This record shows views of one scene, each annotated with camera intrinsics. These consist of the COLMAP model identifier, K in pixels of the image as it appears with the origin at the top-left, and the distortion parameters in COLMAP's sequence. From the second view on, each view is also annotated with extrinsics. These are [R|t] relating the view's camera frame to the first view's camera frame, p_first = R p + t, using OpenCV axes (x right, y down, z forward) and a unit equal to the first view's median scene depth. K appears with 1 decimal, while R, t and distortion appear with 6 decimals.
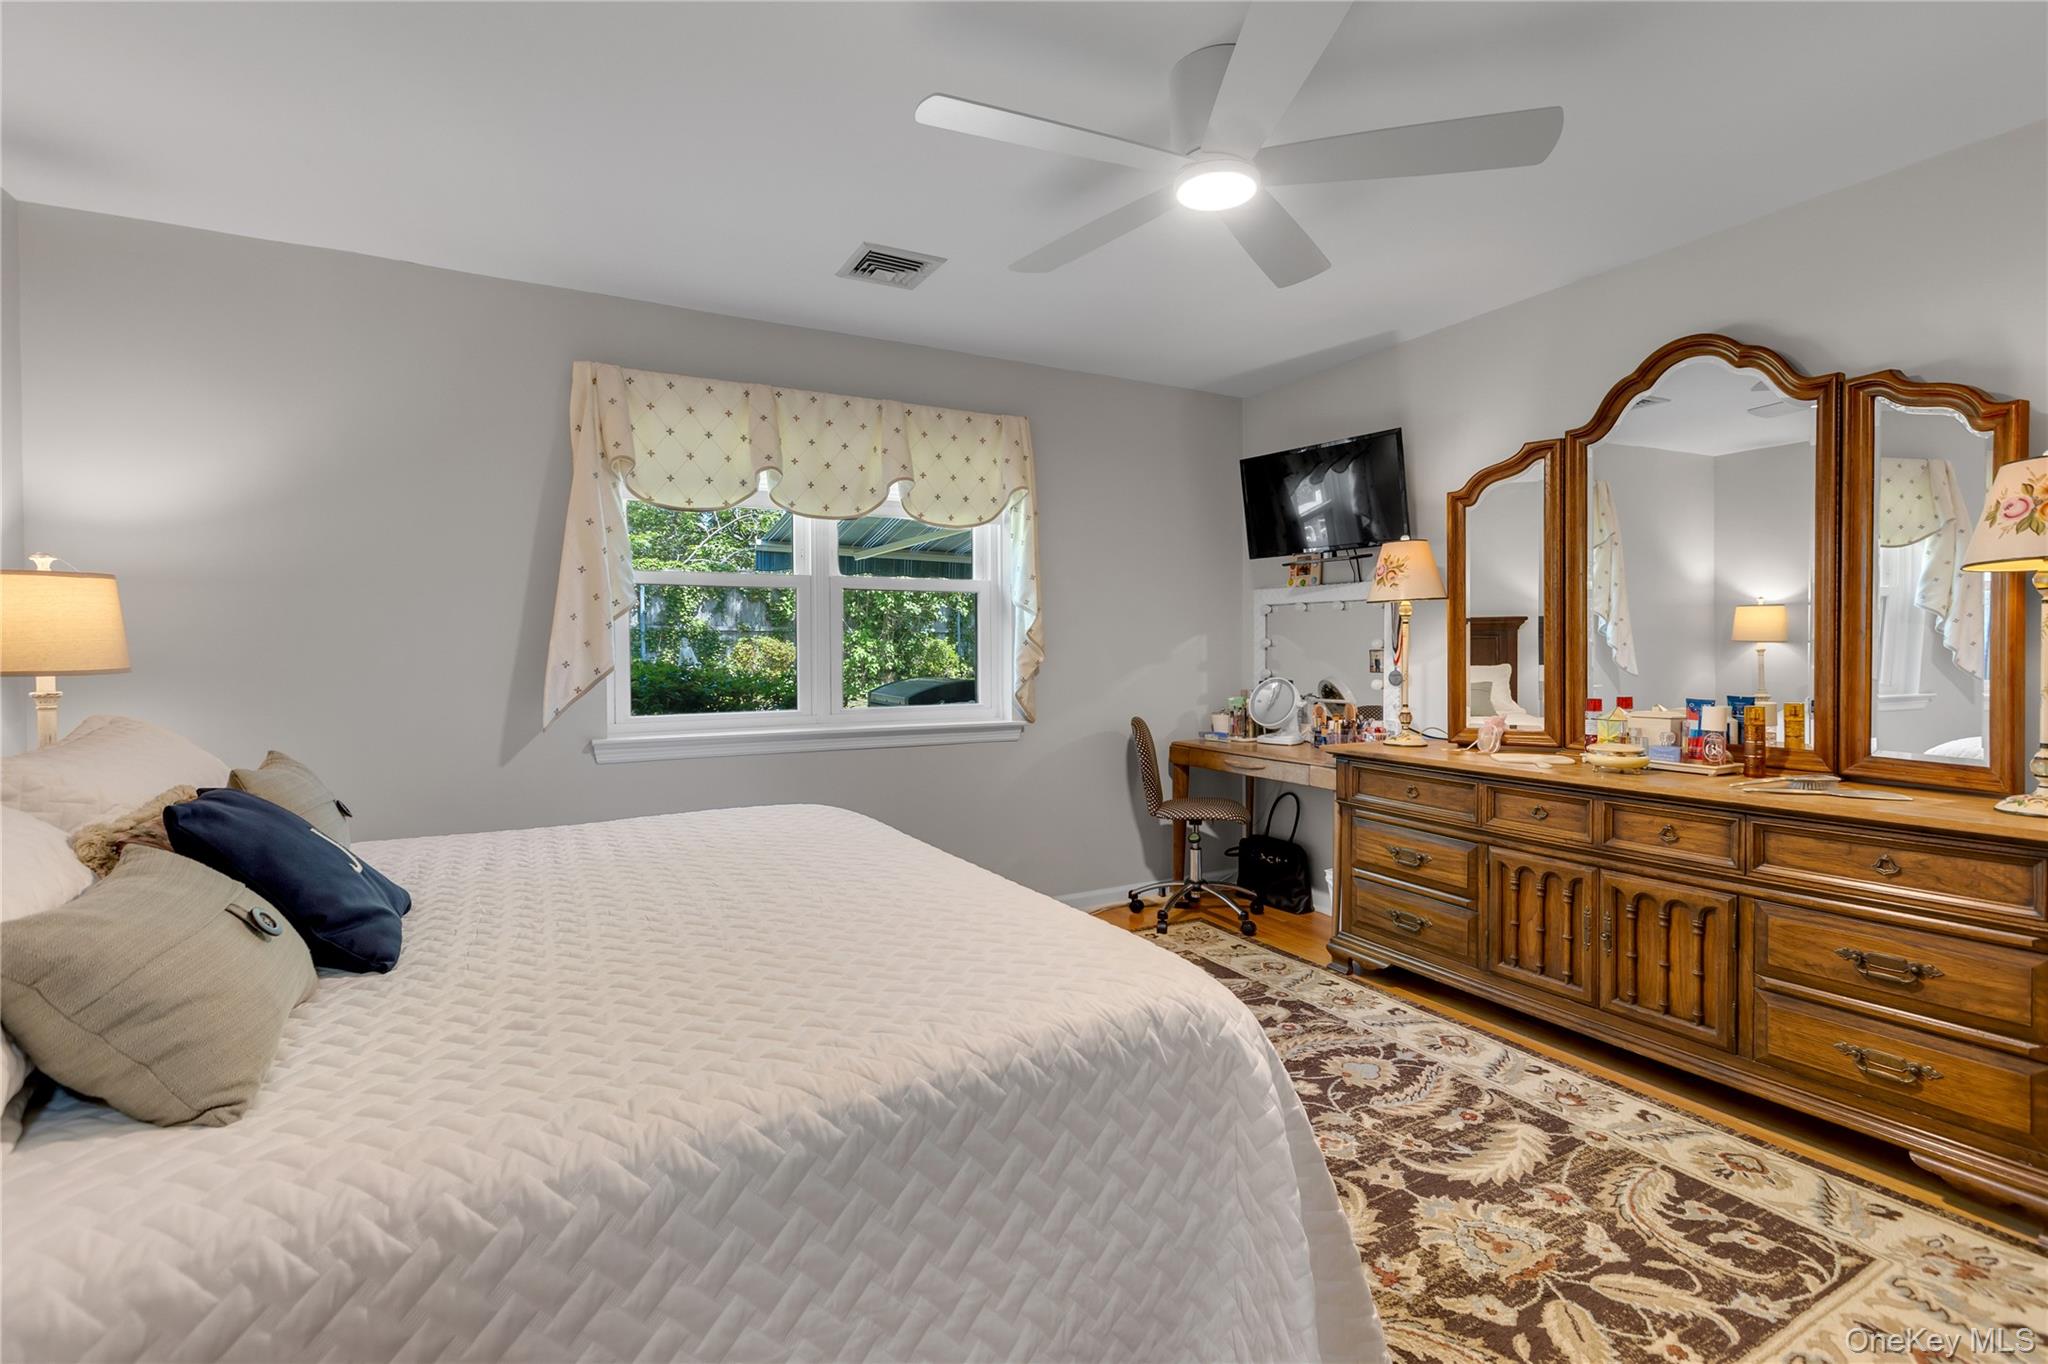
lens RADIAL K [[931.8, 0, 1032.2], [0, 931.8, 669.5], [0, 0, 1]] dist [0.003986, 0.000329]
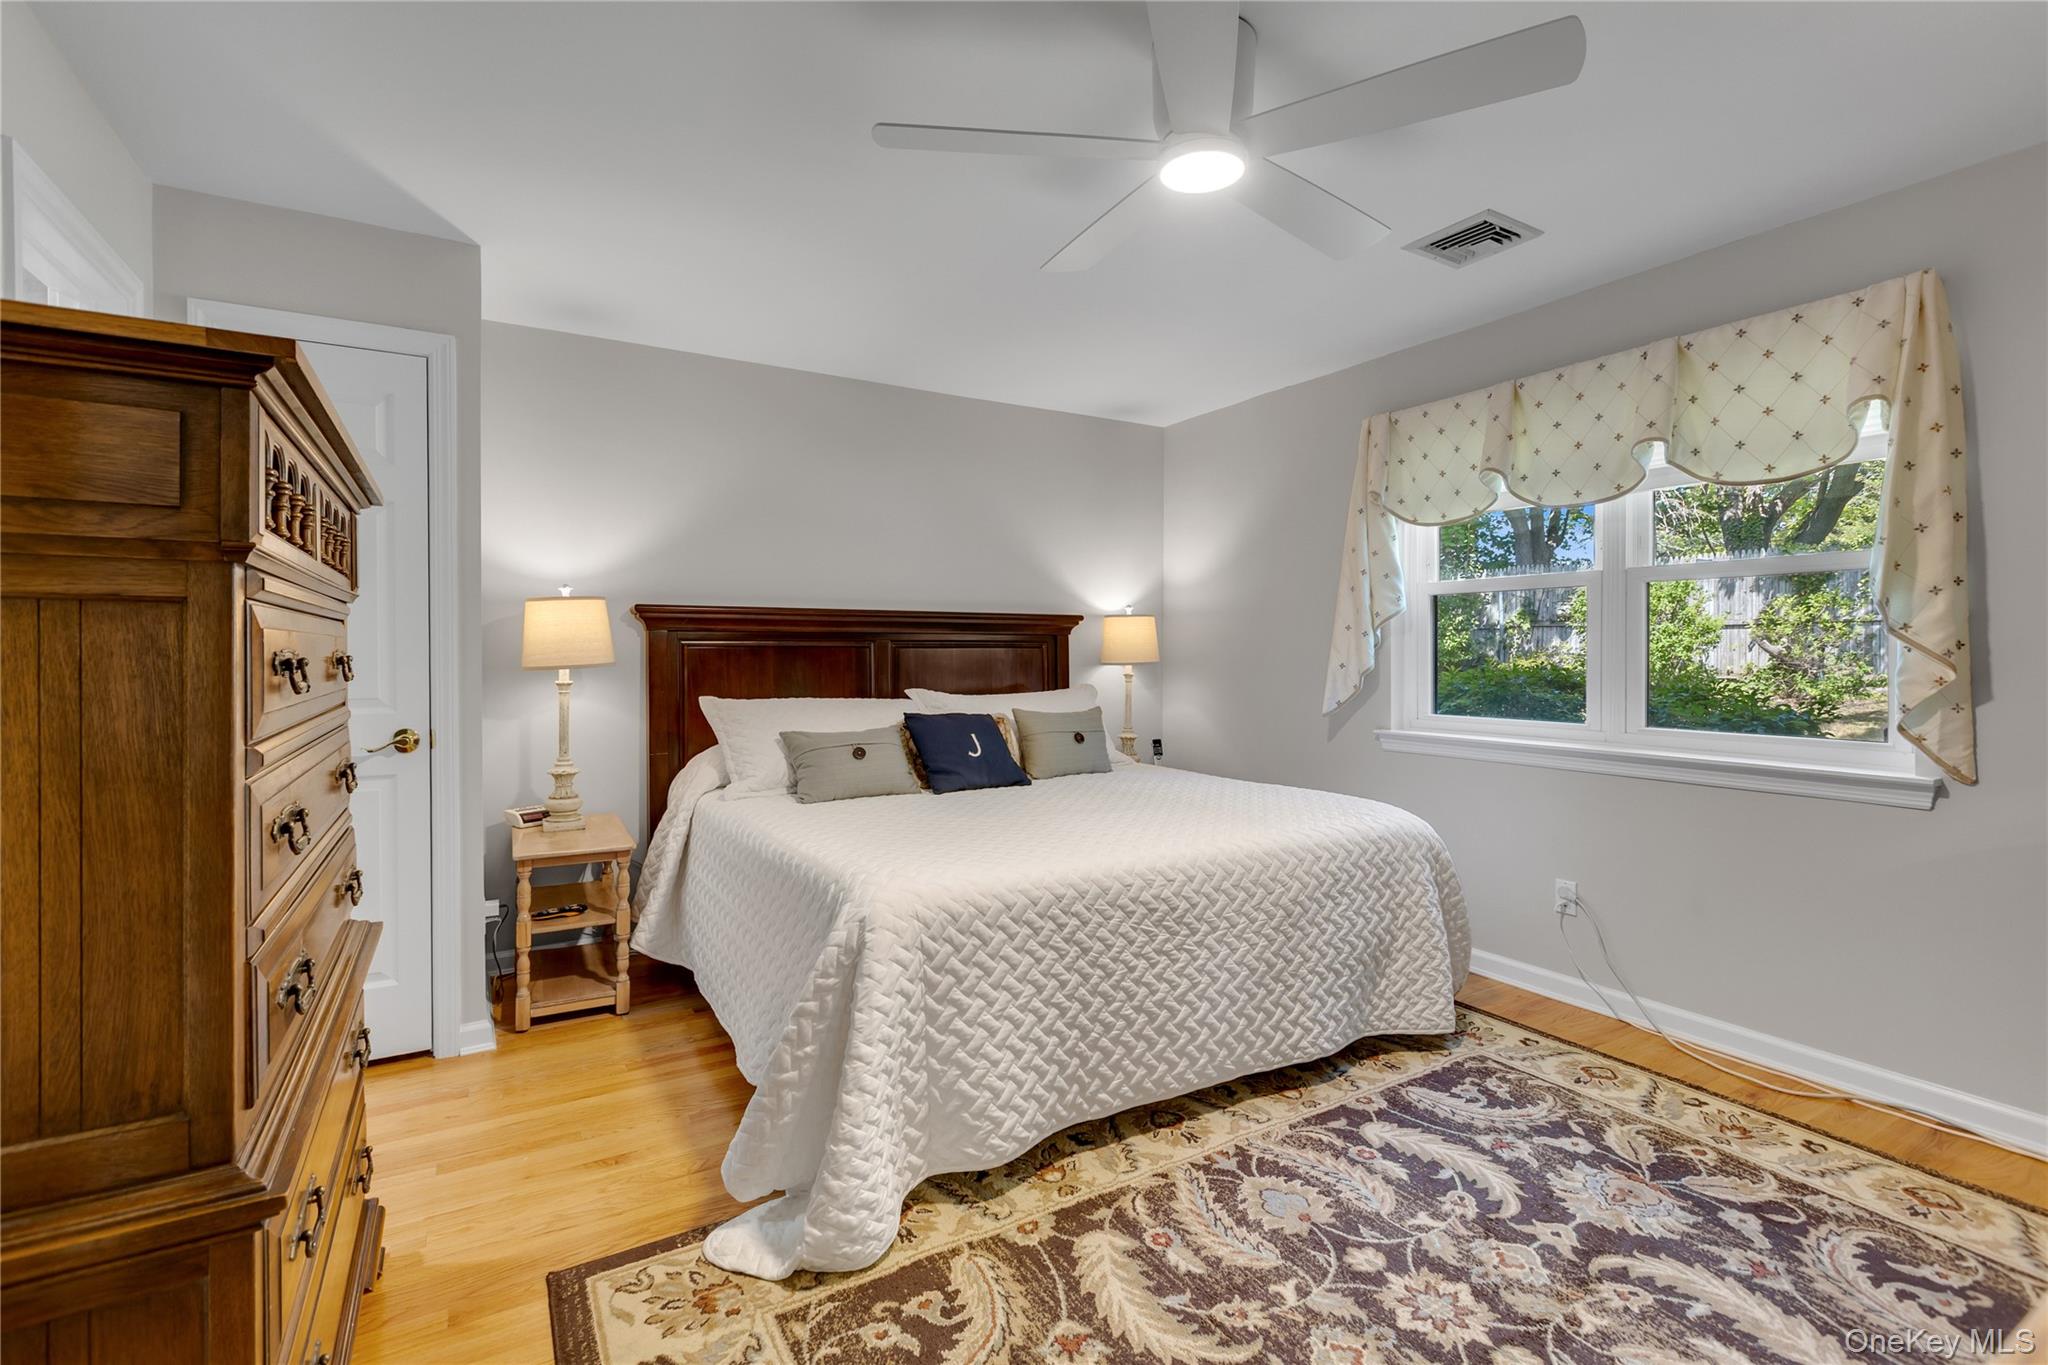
lens RADIAL K [[931.8, 0, 1028.3], [0, 931.8, 669.0], [0, 0, 1]] dist [0.003986, 0.000329]
pose [[-0.054252, -0.010970, 0.998467, -0.496698], [0.015009, 0.999818, 0.011801, -0.026038], [-0.998414, 0.015626, -0.054077, 1.555986]]
